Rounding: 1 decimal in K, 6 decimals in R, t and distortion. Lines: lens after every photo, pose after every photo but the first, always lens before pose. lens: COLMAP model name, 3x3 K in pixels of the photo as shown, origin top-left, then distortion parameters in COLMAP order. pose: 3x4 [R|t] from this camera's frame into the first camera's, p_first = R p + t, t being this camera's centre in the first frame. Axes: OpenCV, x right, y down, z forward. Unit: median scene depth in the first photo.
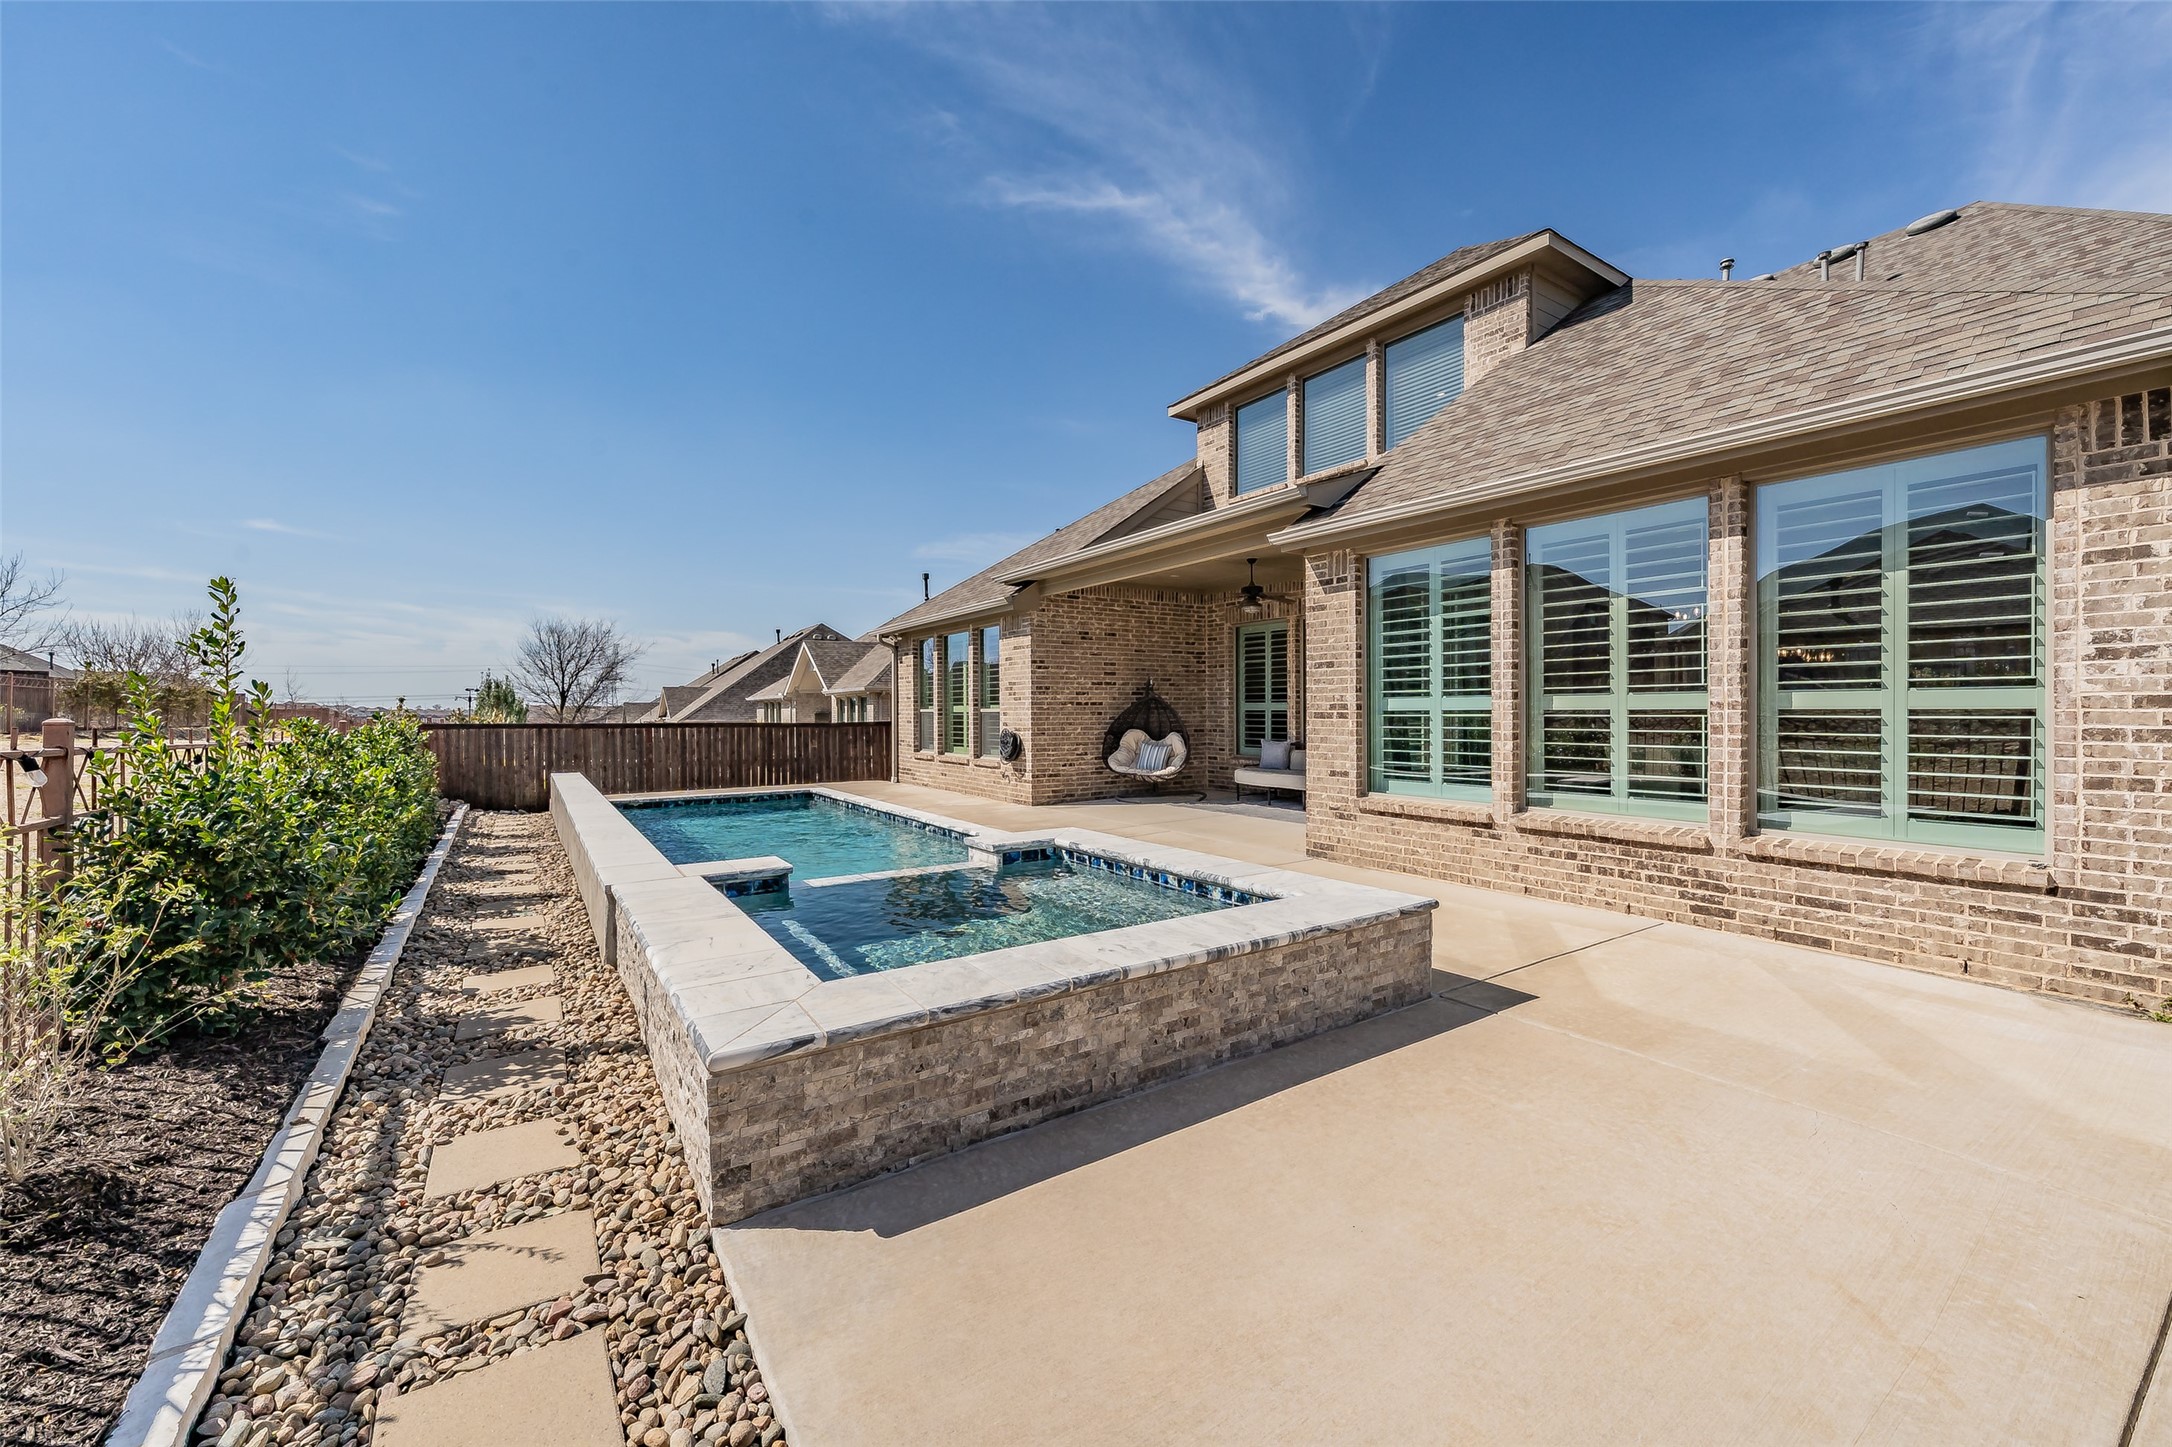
lens RADIAL K [[872.0, 0, 1200.6], [0, 872.0, 725.3], [0, 0, 1]] dist [0.018587, 0.011161]
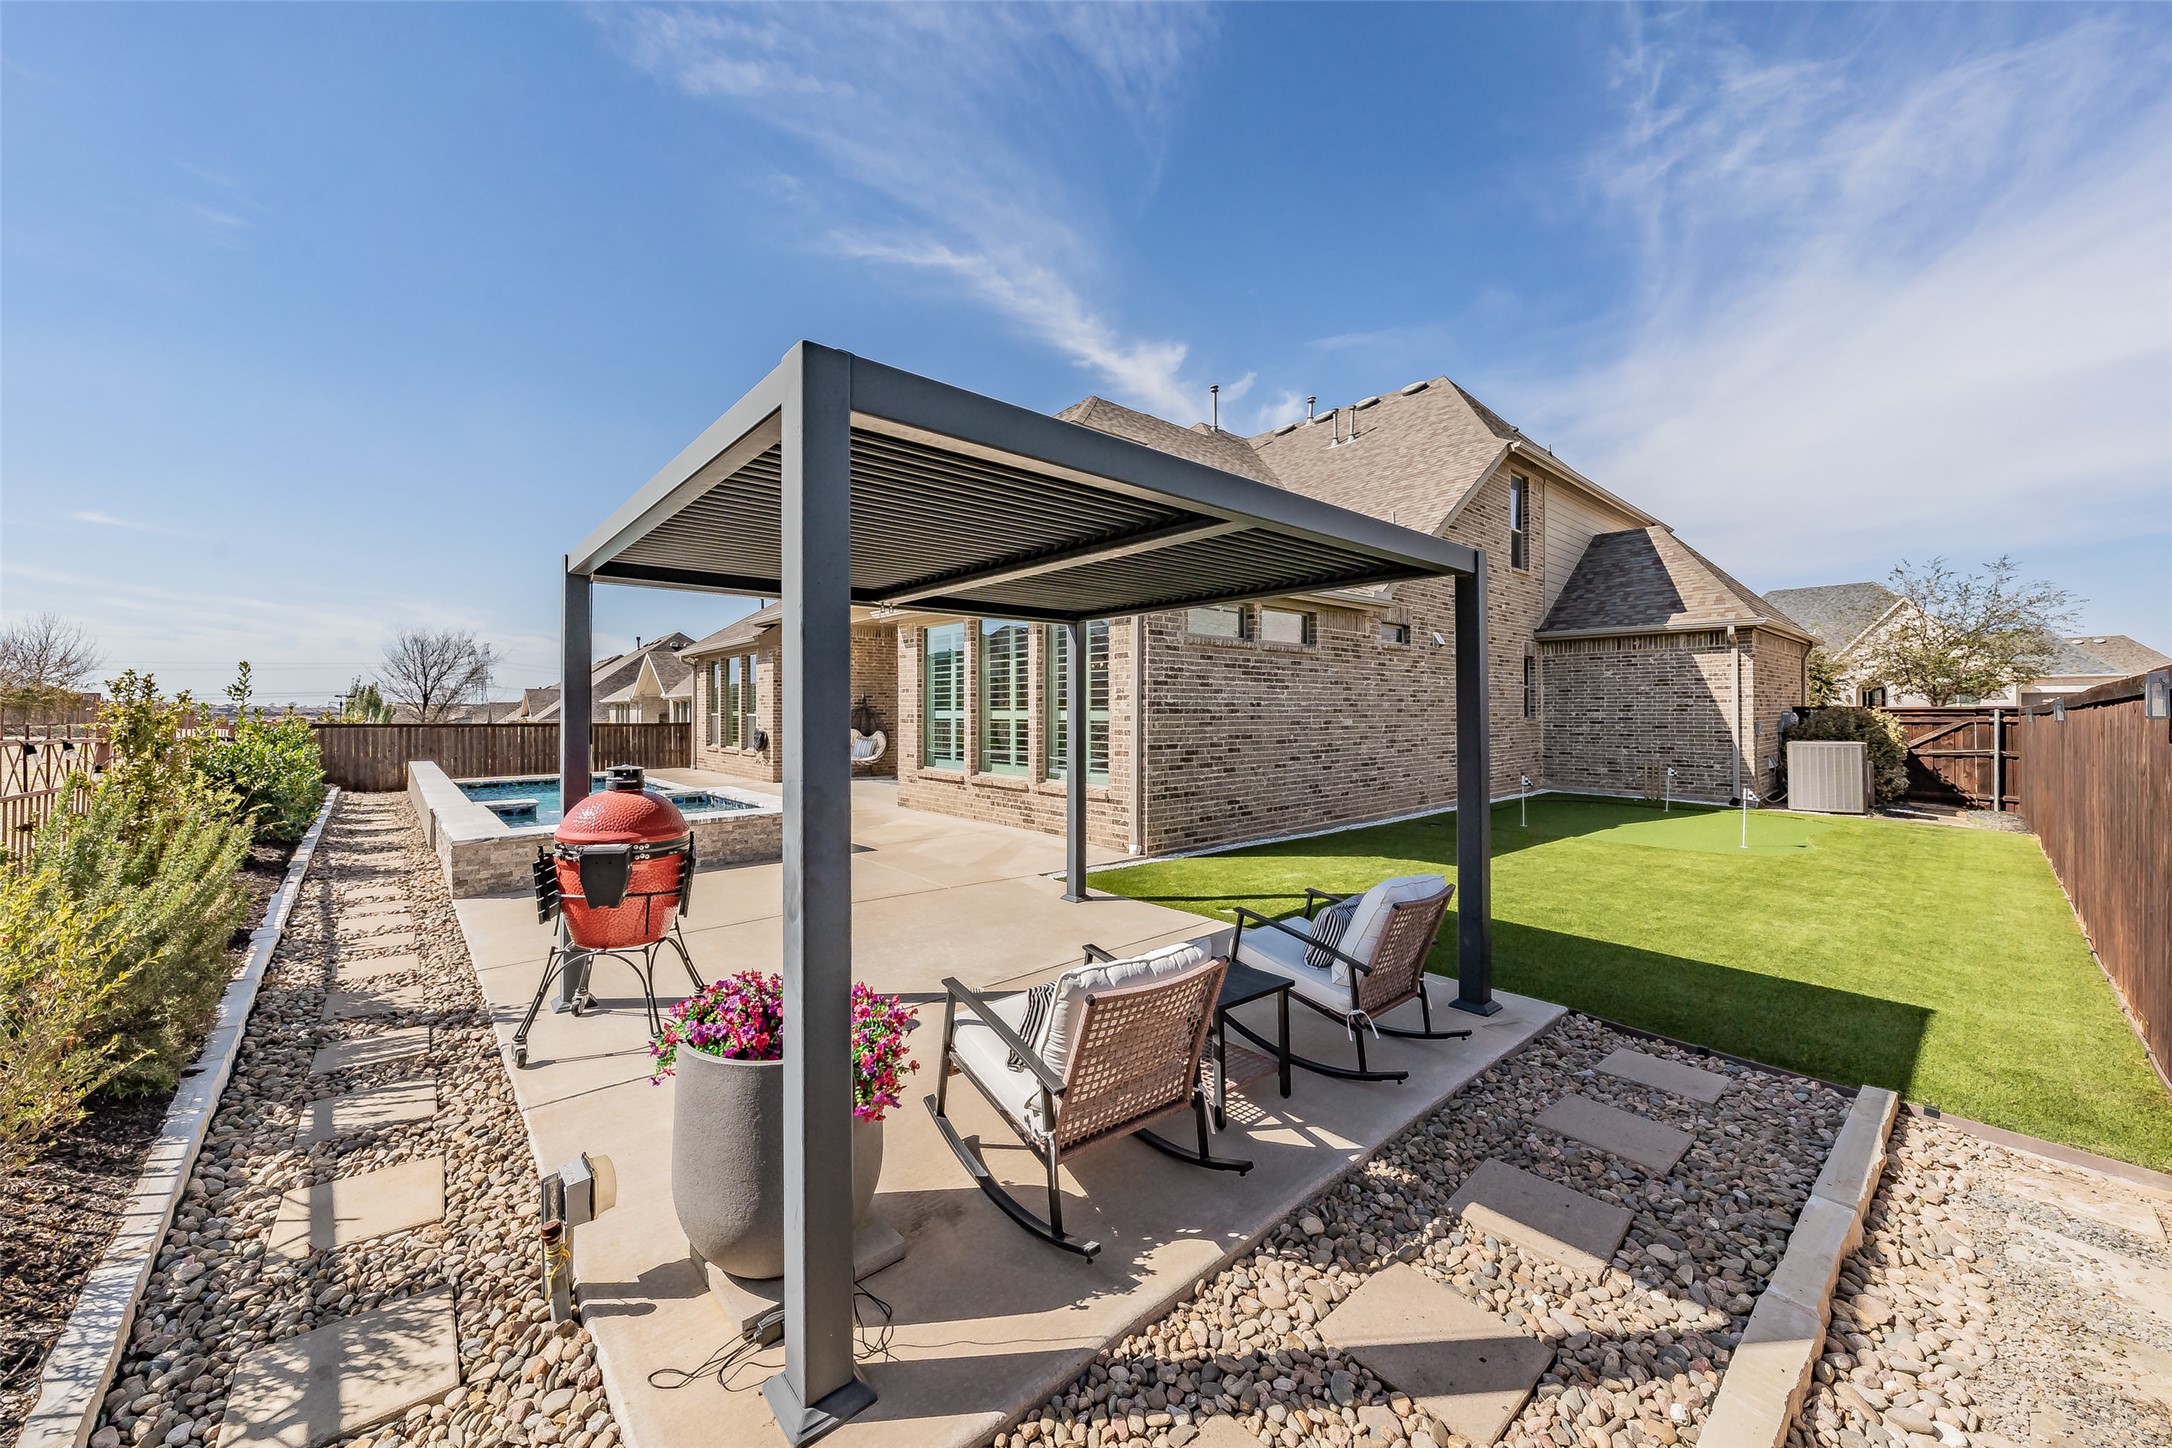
lens RADIAL K [[787.1, 0, 1086.0], [0, 787.1, 724.0], [0, 0, 1]] dist [0.054399, -0.000115]
pose [[0.998600, 0.001287, 0.052890, 0.188685], [-0.001263, 0.999999, -0.000477, -0.002451], [-0.052891, 0.000409, 0.998600, -0.243717]]
